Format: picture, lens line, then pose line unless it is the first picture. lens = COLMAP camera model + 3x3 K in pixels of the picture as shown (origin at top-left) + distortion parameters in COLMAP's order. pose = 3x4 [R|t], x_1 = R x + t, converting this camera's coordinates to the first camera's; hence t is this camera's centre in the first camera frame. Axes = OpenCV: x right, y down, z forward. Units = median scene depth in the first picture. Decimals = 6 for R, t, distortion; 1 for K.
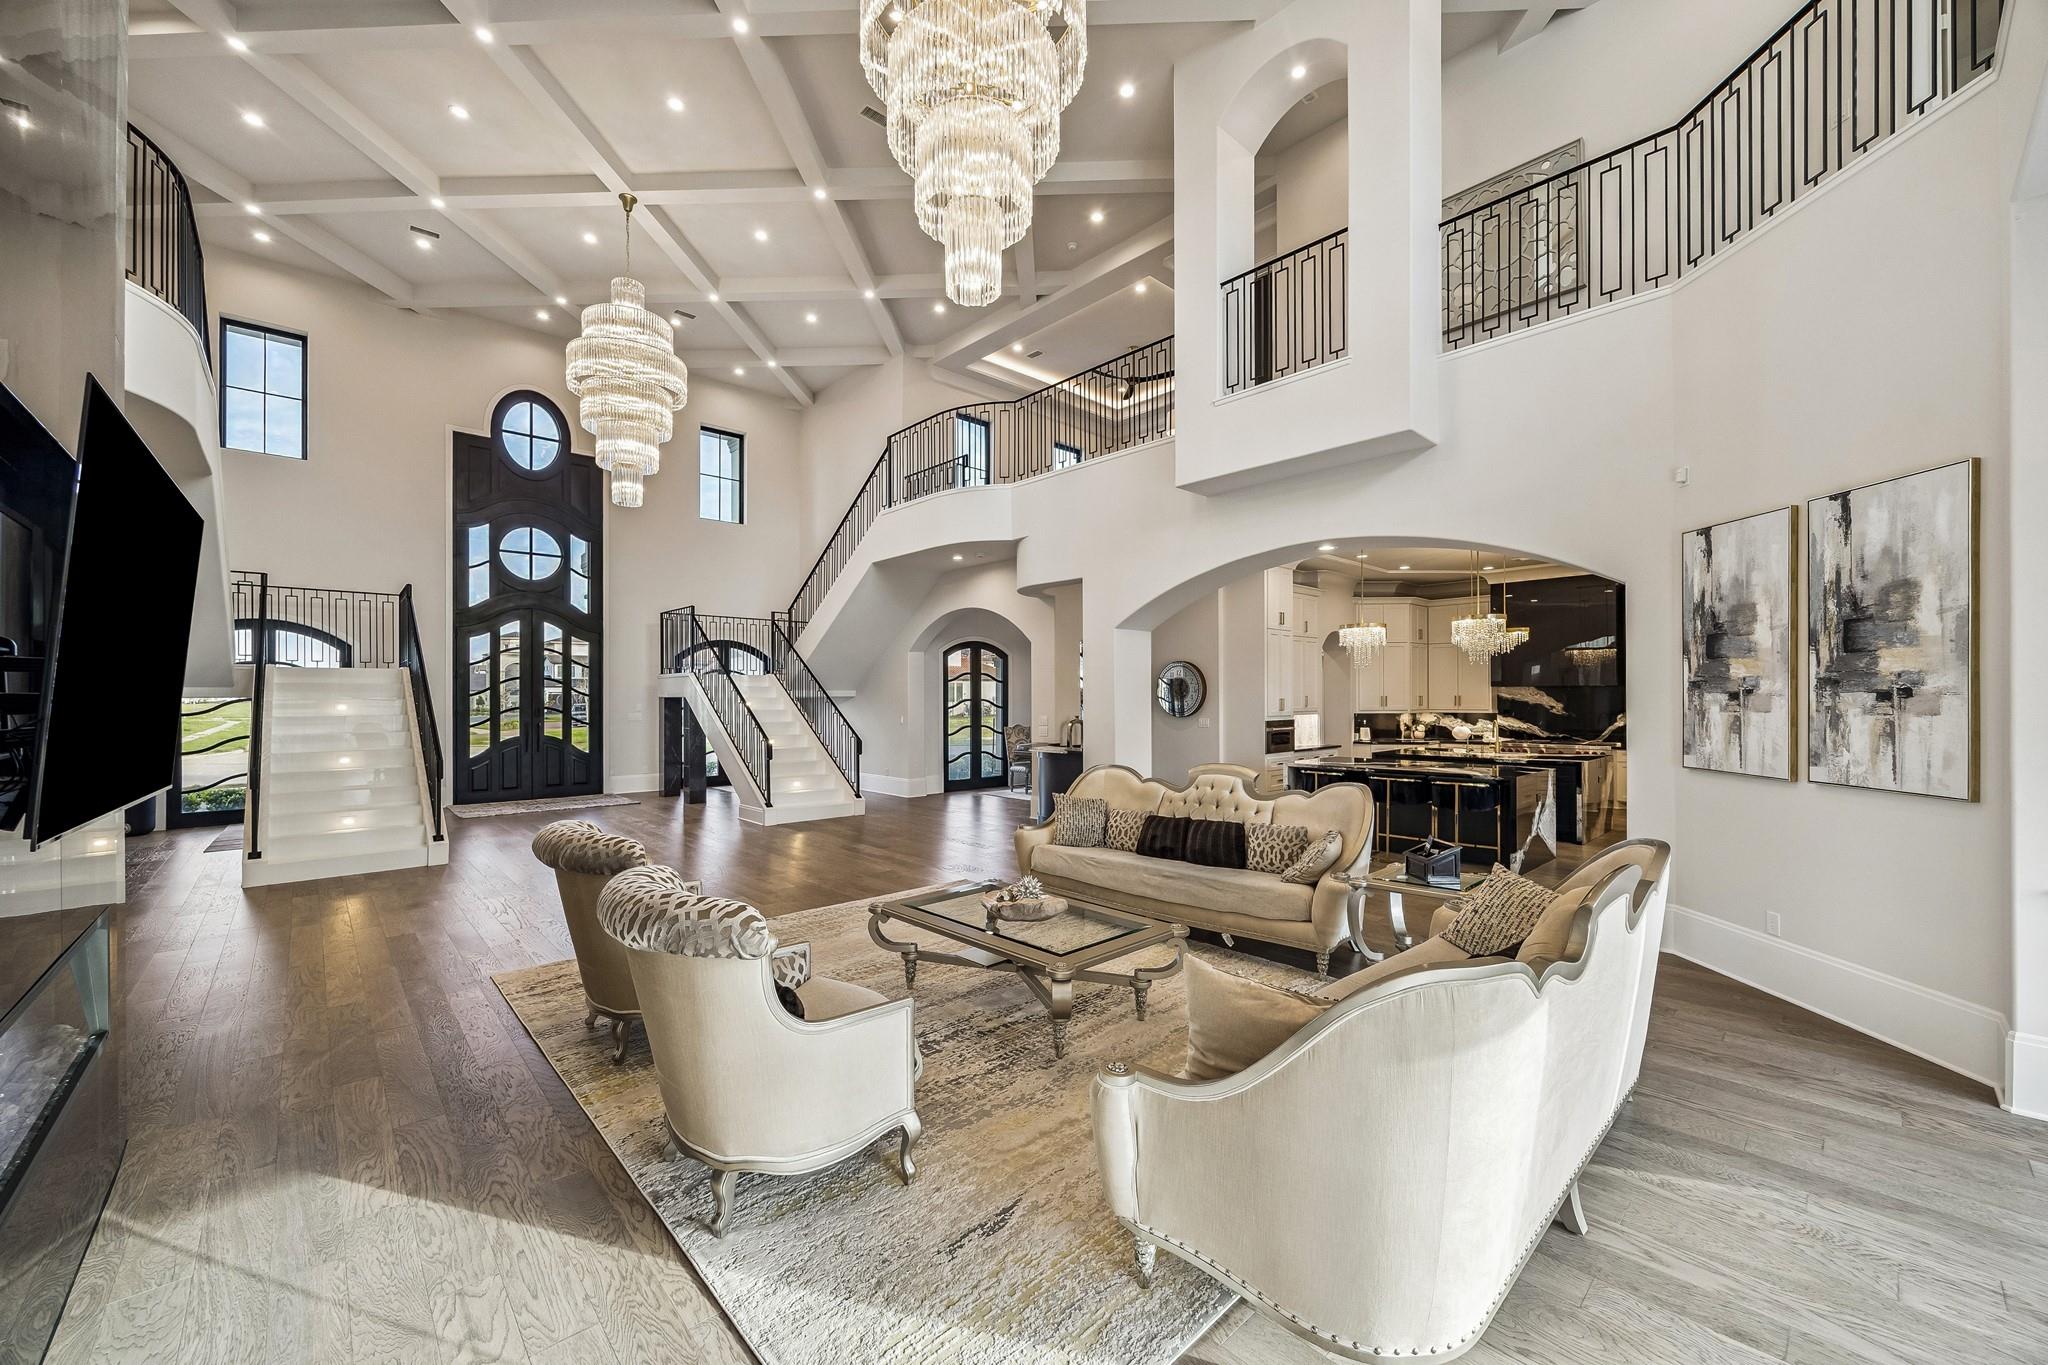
lens RADIAL K [[796.5, 0, 1028.3], [0, 796.5, 696.2], [0, 0, 1]] dist [0.001874, 0.000516]
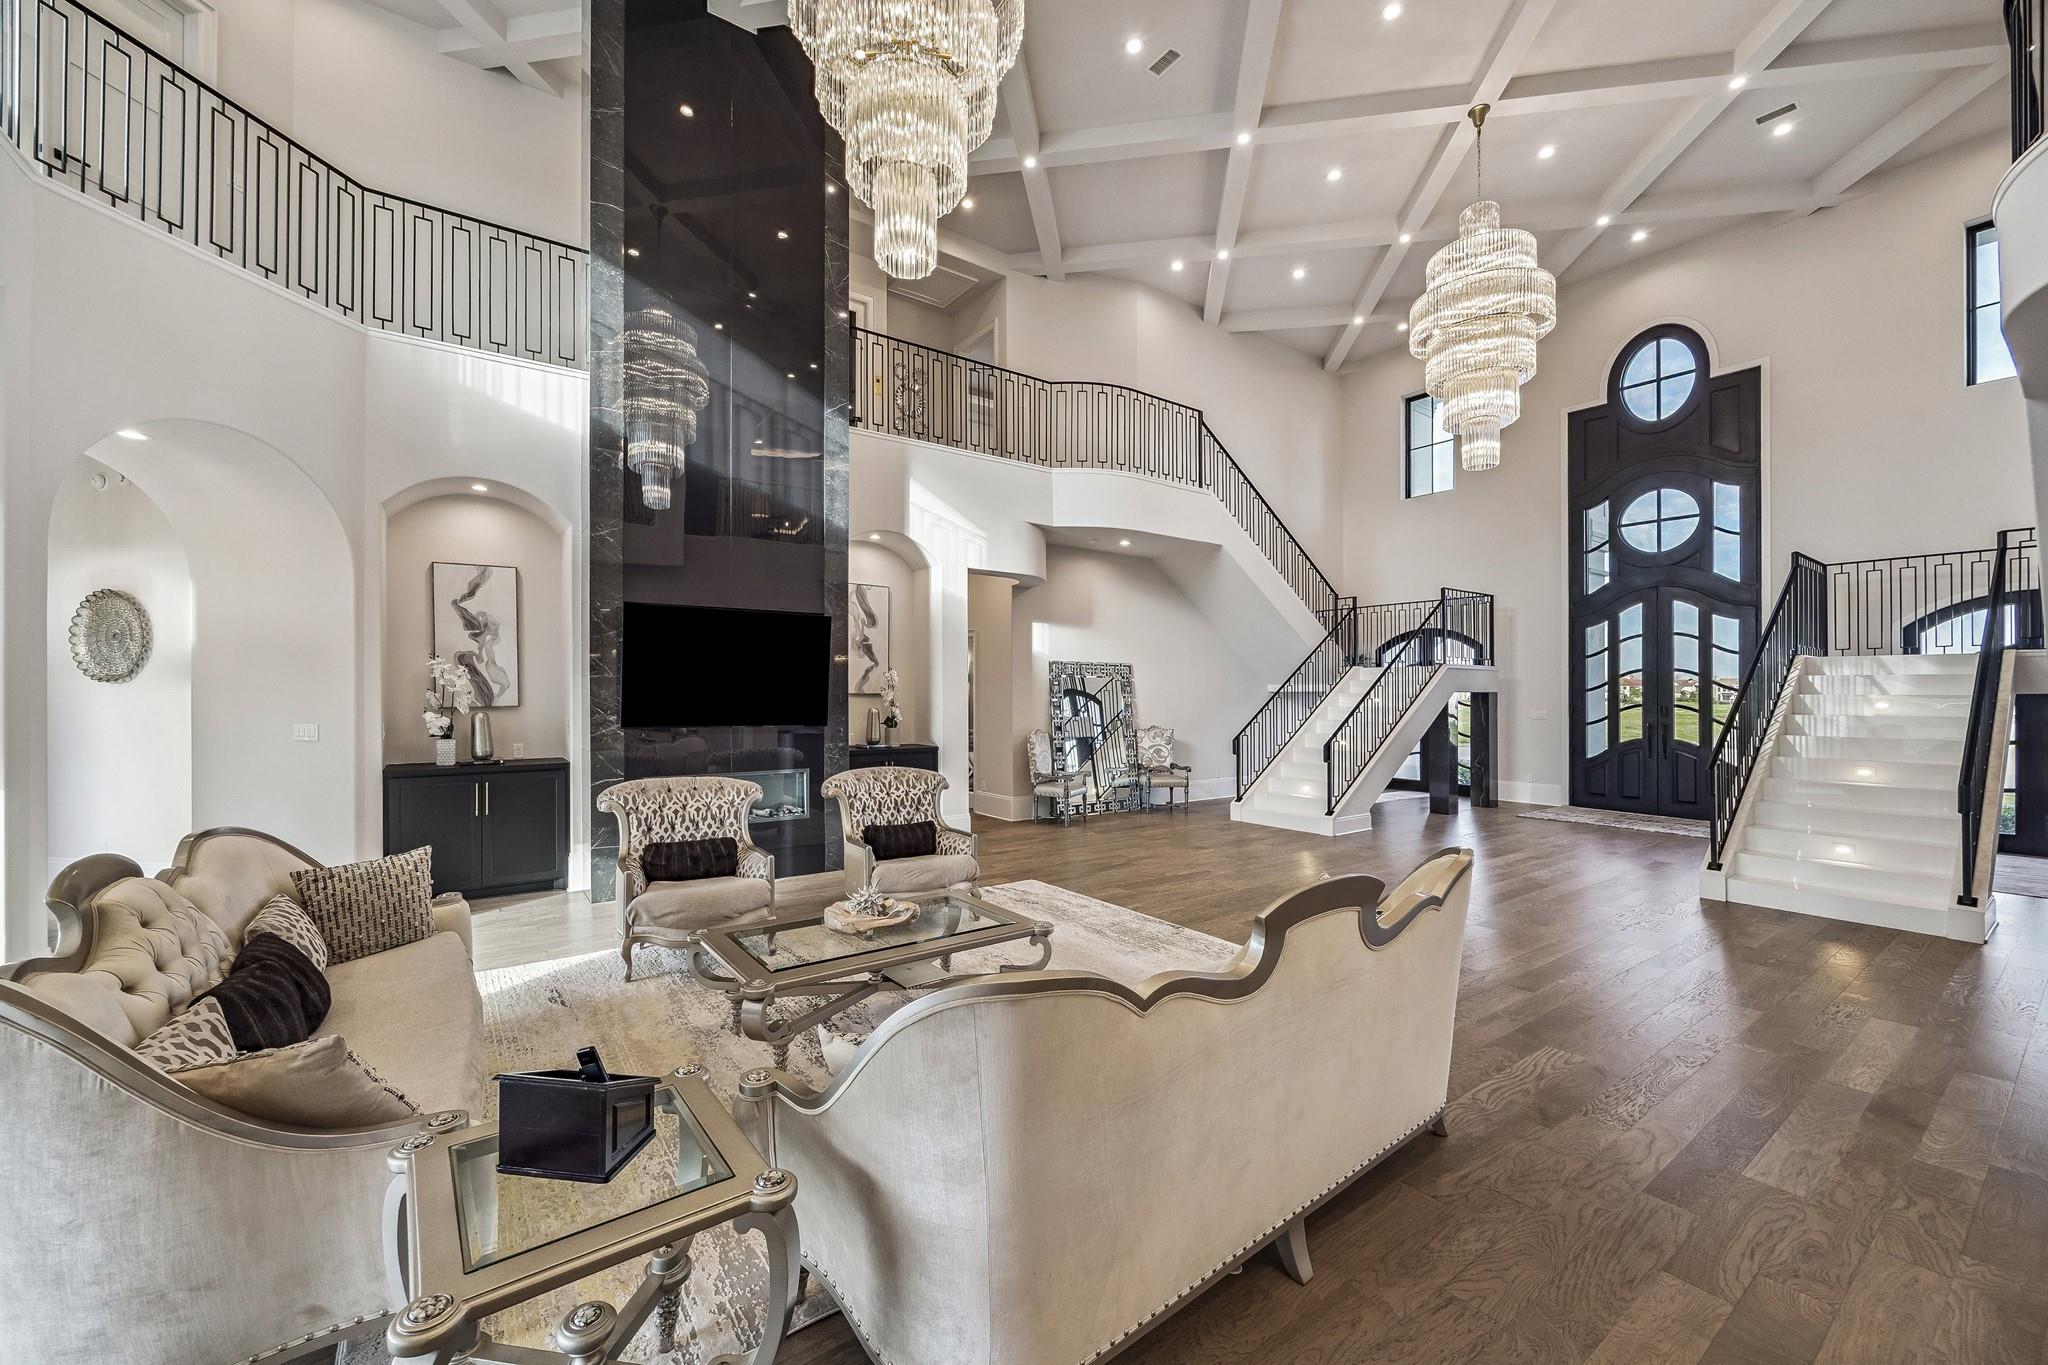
lens RADIAL K [[796.5, 0, 1018.1], [0, 796.5, 681.1], [0, 0, 1]] dist [0.001874, 0.000516]
pose [[-0.130355, -0.003559, -0.991461, 0.293989], [-0.000750, 0.999994, -0.003491, -0.007356], [0.991467, 0.000289, -0.130357, 0.446833]]
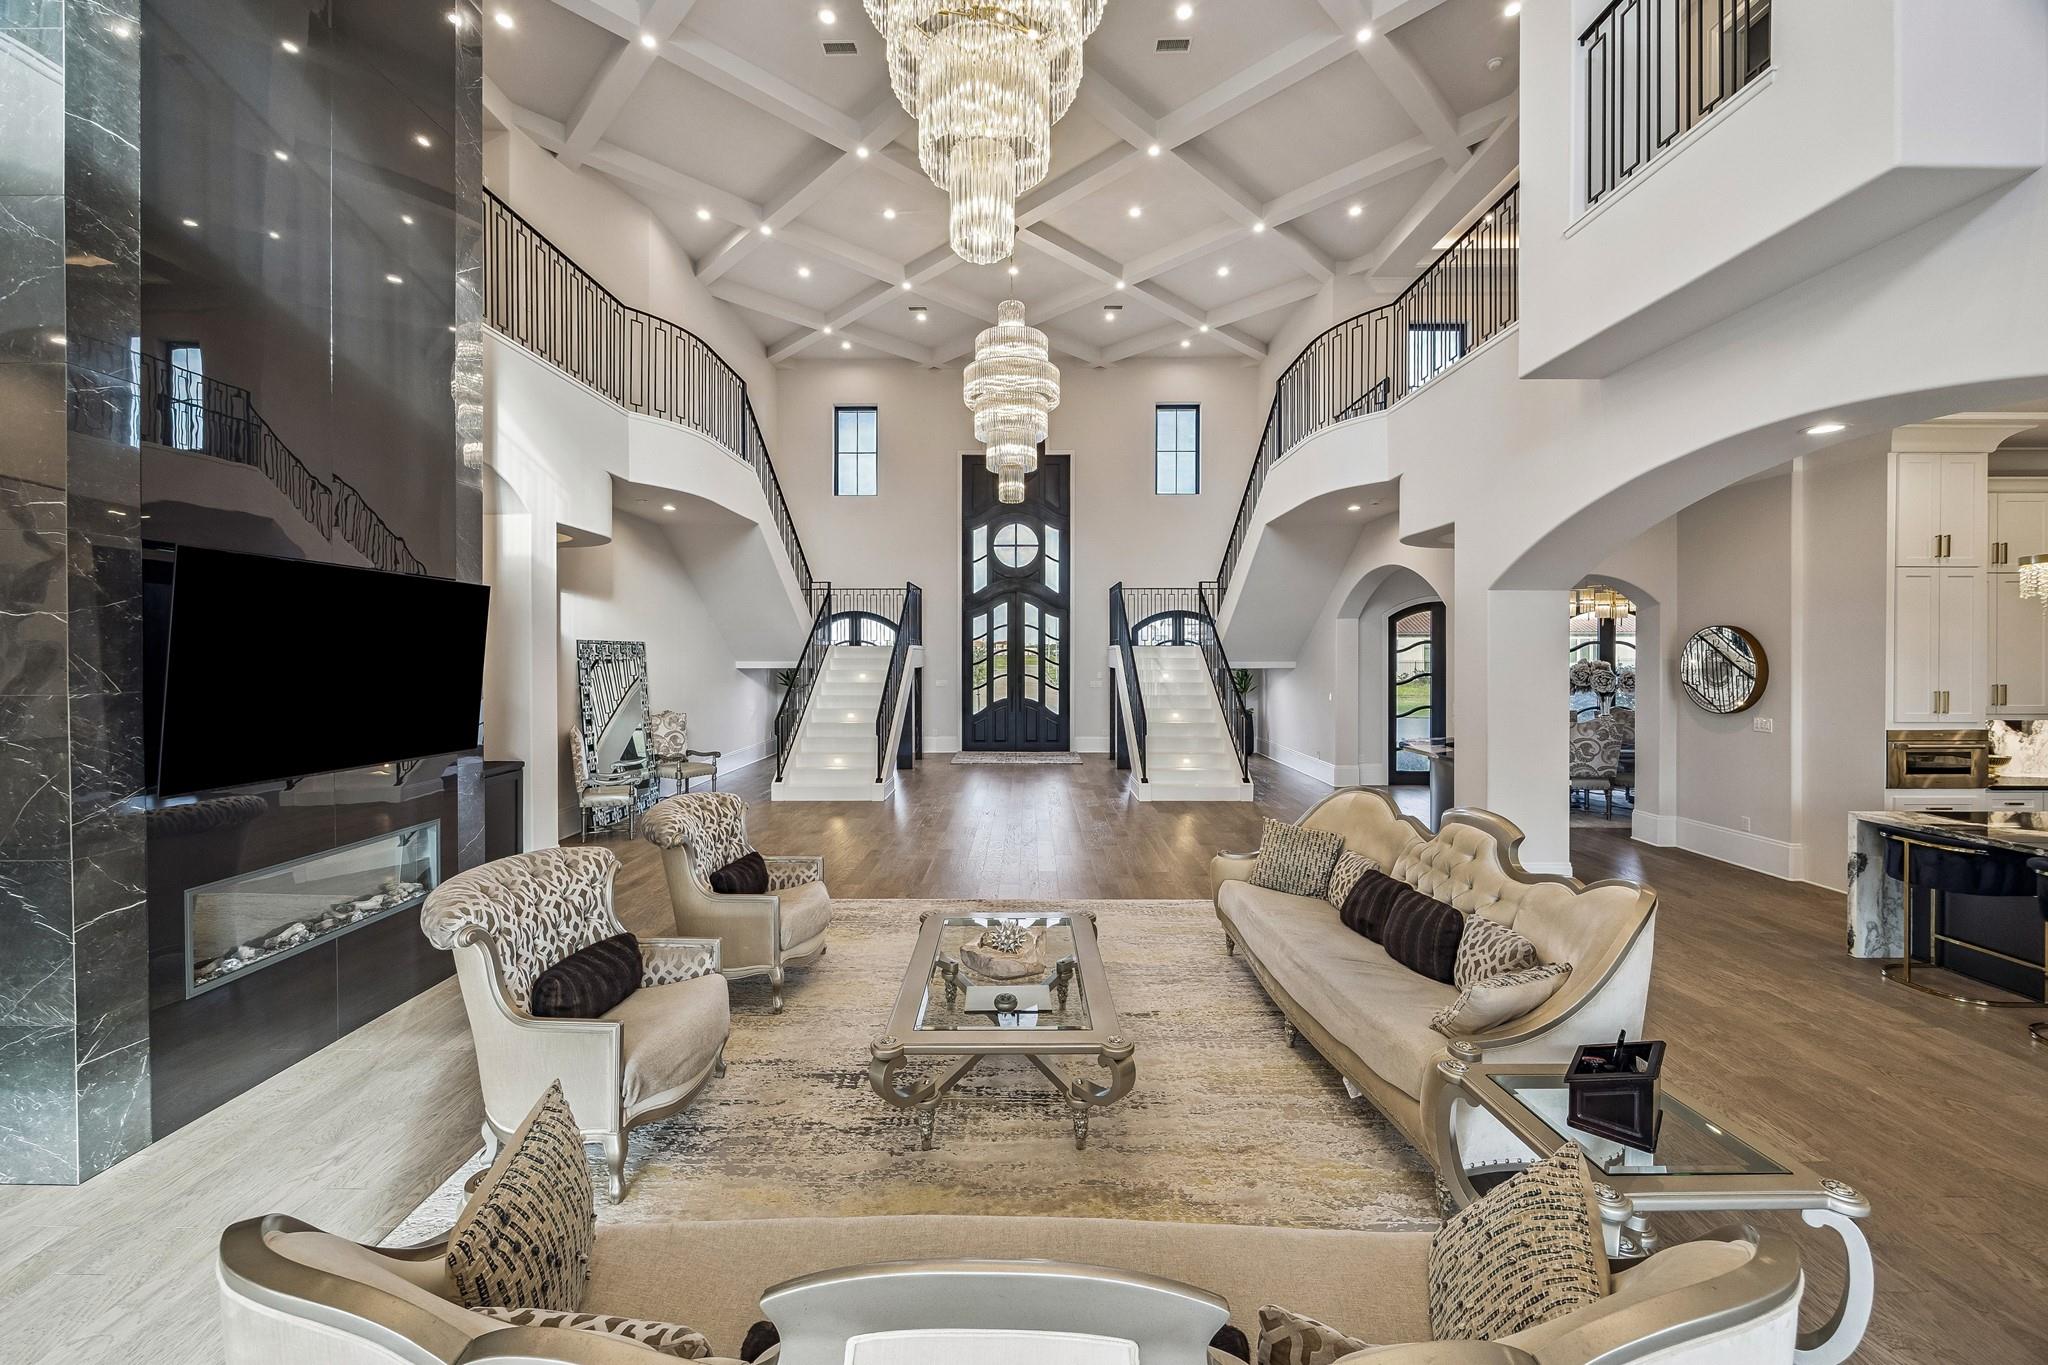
lens RADIAL K [[796.5, 0, 1018.0], [0, 796.5, 658.4], [0, 0, 1]] dist [0.001874, 0.000516]
pose [[0.726123, 0.006841, -0.687531, 0.201224], [-0.000730, 0.999958, 0.009179, -0.021090], [0.687564, -0.006163, 0.726097, 0.135840]]
